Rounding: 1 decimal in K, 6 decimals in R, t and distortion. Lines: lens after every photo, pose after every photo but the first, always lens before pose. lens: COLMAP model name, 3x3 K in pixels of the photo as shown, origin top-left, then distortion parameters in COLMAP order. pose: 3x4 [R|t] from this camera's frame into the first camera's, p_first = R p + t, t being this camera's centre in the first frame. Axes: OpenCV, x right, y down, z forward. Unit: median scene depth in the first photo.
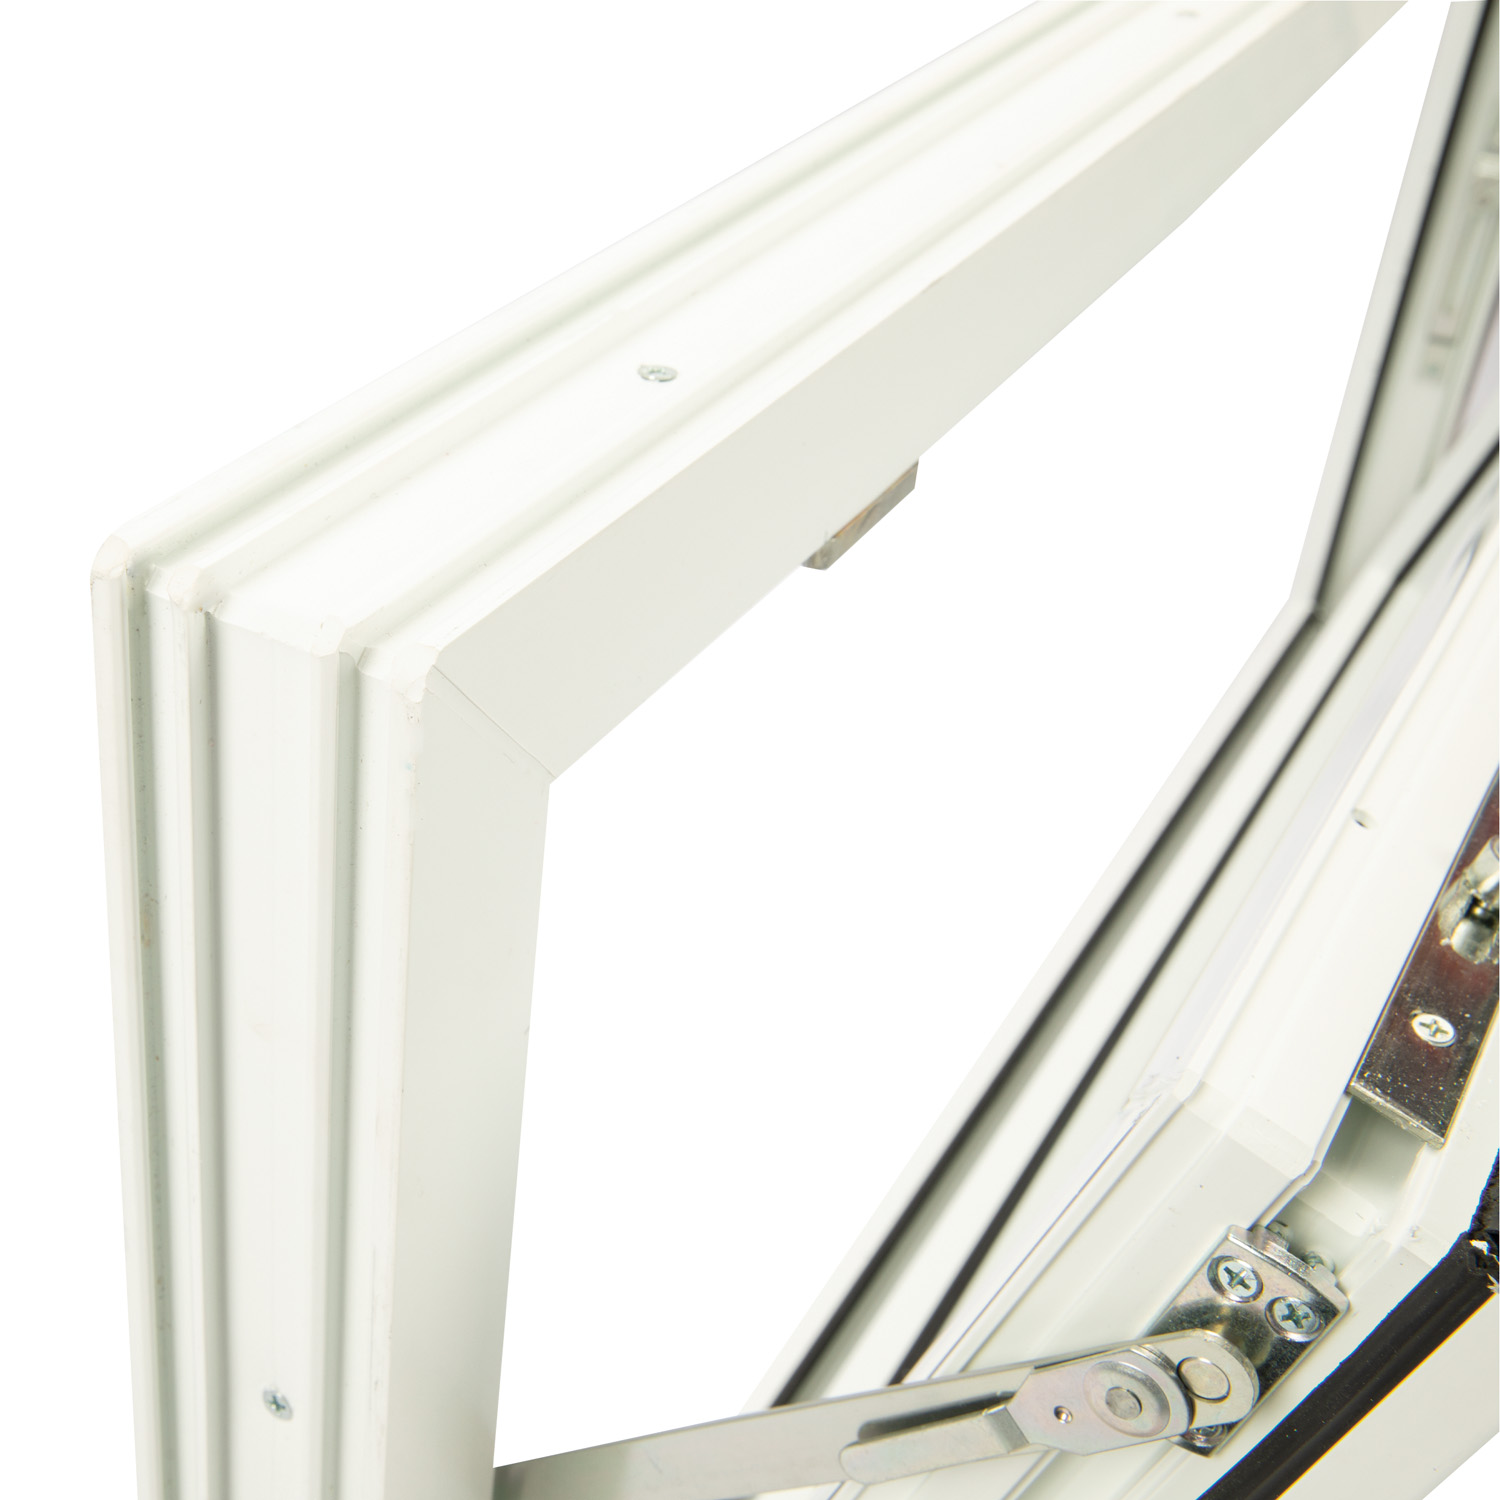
lens RADIAL K [[2238.5, 0, 750.0], [0, 2238.5, 750.0], [0, 0, 1]] dist [-0.133406, -0.055556]
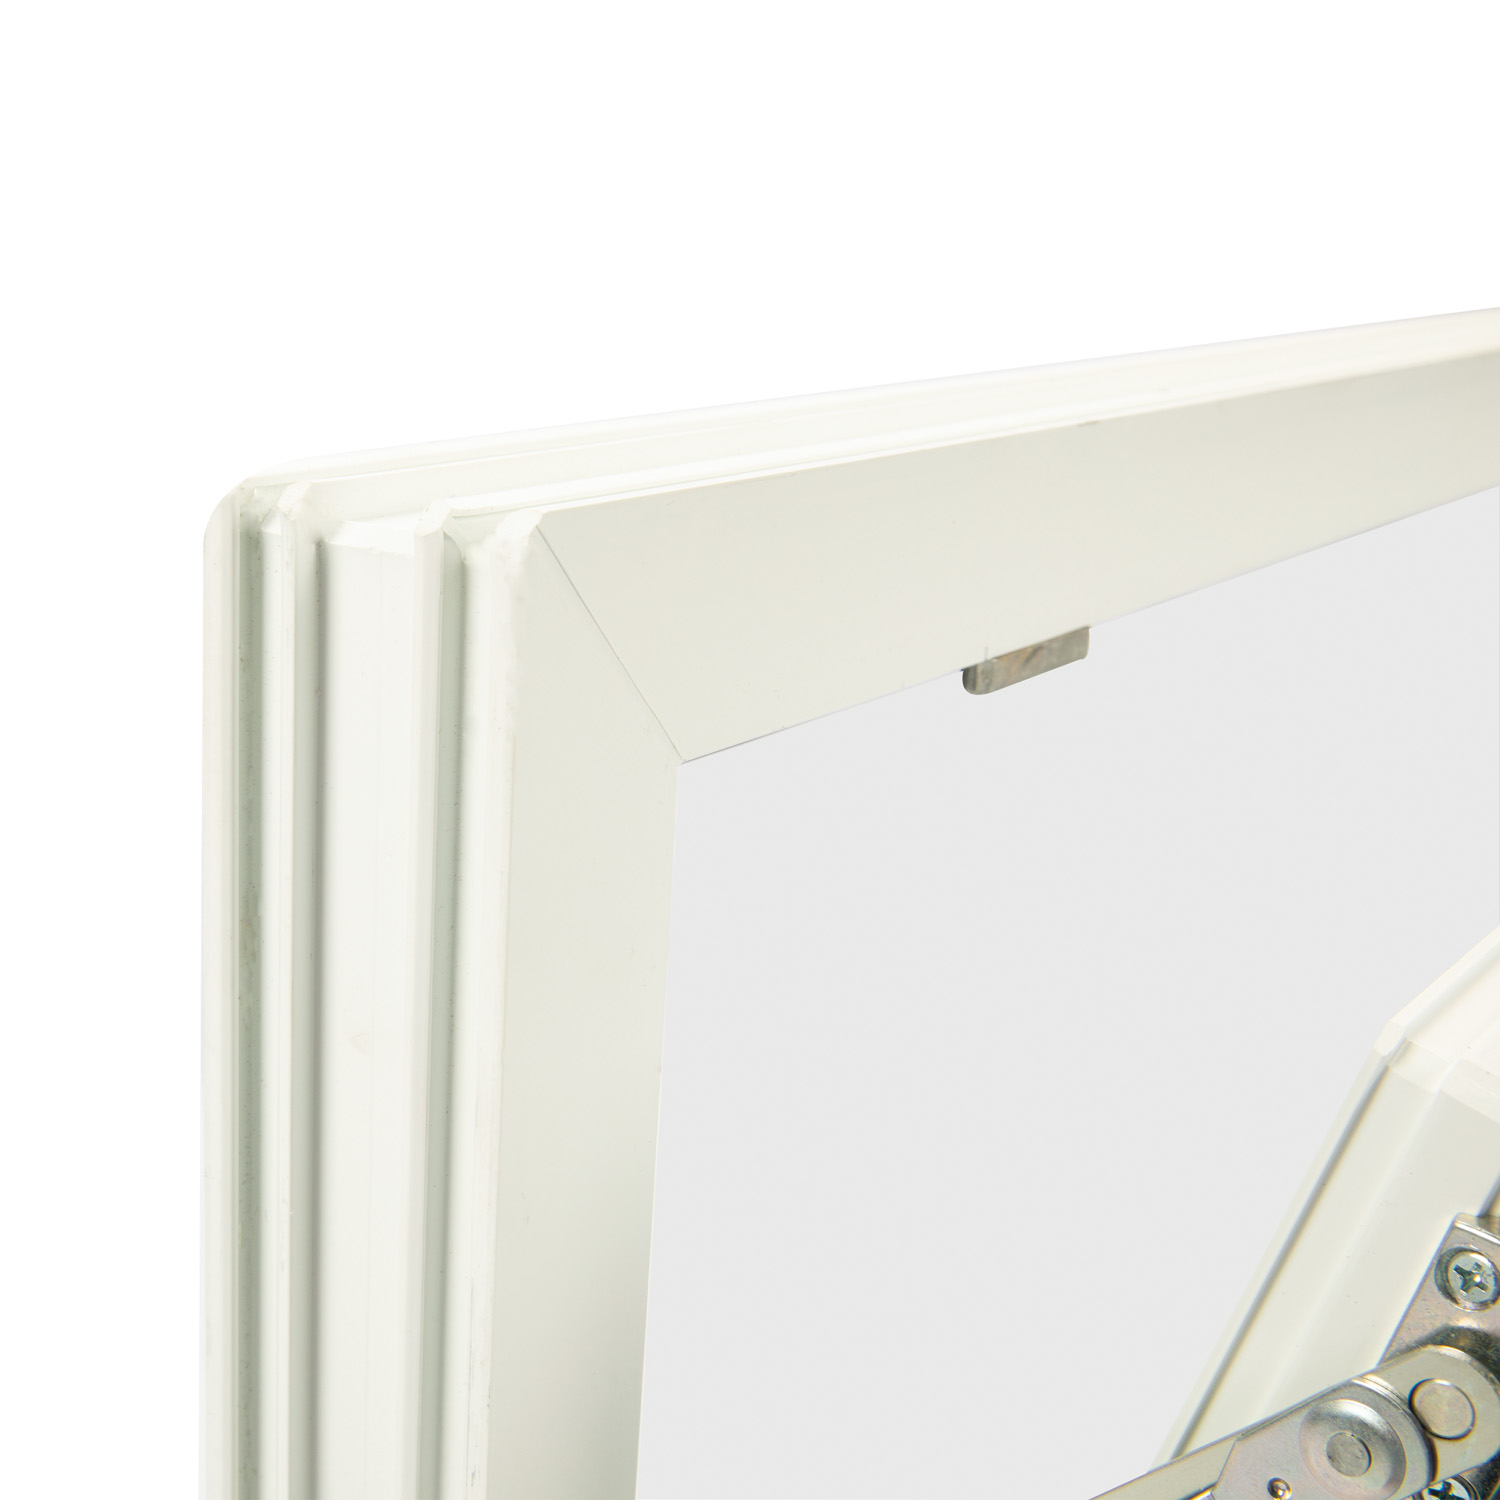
lens RADIAL K [[2238.5, 0, 750.0], [0, 2238.5, 750.0], [0, 0, 1]] dist [-0.133406, -0.055556]
pose [[0.994067, -0.032802, -0.103704, 0.039821], [-0.001597, 0.948940, -0.315454, 0.311231], [0.108756, 0.313748, 0.943257, 0.117502]]
